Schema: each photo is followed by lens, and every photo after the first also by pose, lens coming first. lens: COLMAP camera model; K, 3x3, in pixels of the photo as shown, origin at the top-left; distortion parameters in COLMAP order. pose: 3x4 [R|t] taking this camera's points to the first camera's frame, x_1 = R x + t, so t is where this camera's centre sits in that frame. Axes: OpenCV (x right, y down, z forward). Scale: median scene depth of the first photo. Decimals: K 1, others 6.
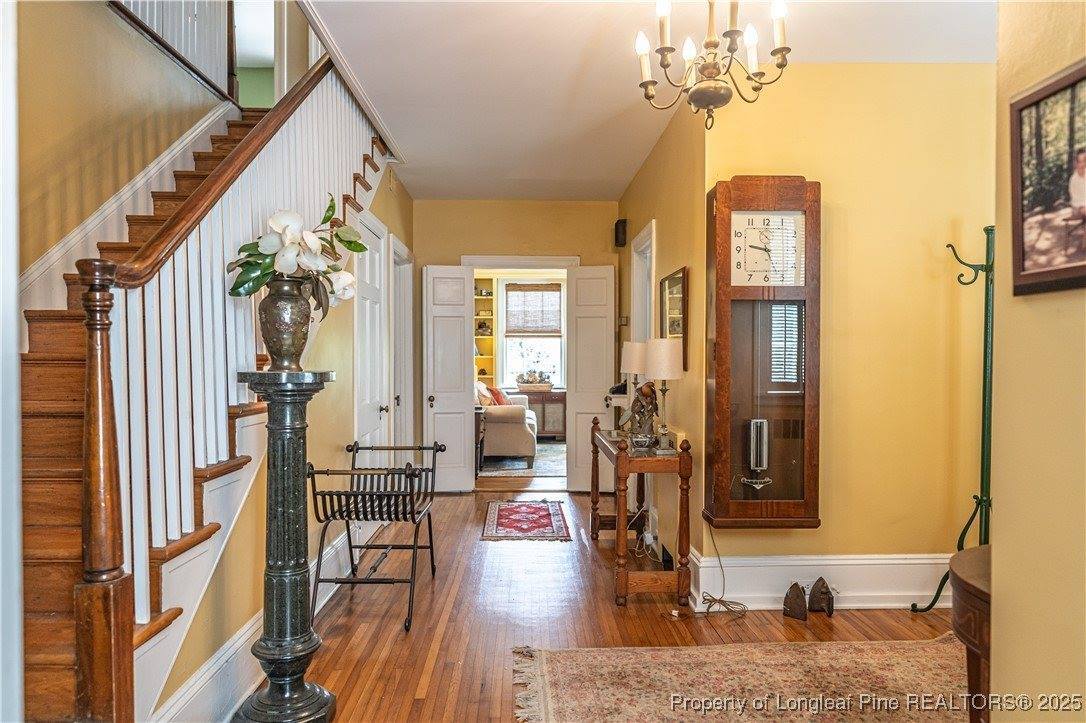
lens RADIAL K [[734.5, 0, 543.0], [0, 734.5, 361.5], [0, 0, 1]] dist [0.003027, -0.002265]
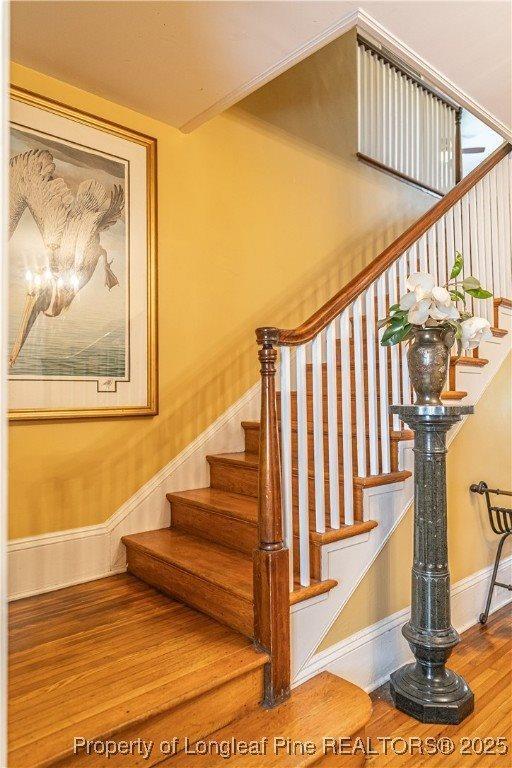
lens RADIAL K [[519.4, 0, 256.0], [0, 519.4, 384.0], [0, 0, 1]] dist [0.003027, -0.002265]
pose [[0.645880, -0.014763, -0.763296, 0.122165], [-0.001093, 0.999794, -0.020261, -0.003986], [0.763438, 0.013920, 0.645731, 0.235118]]
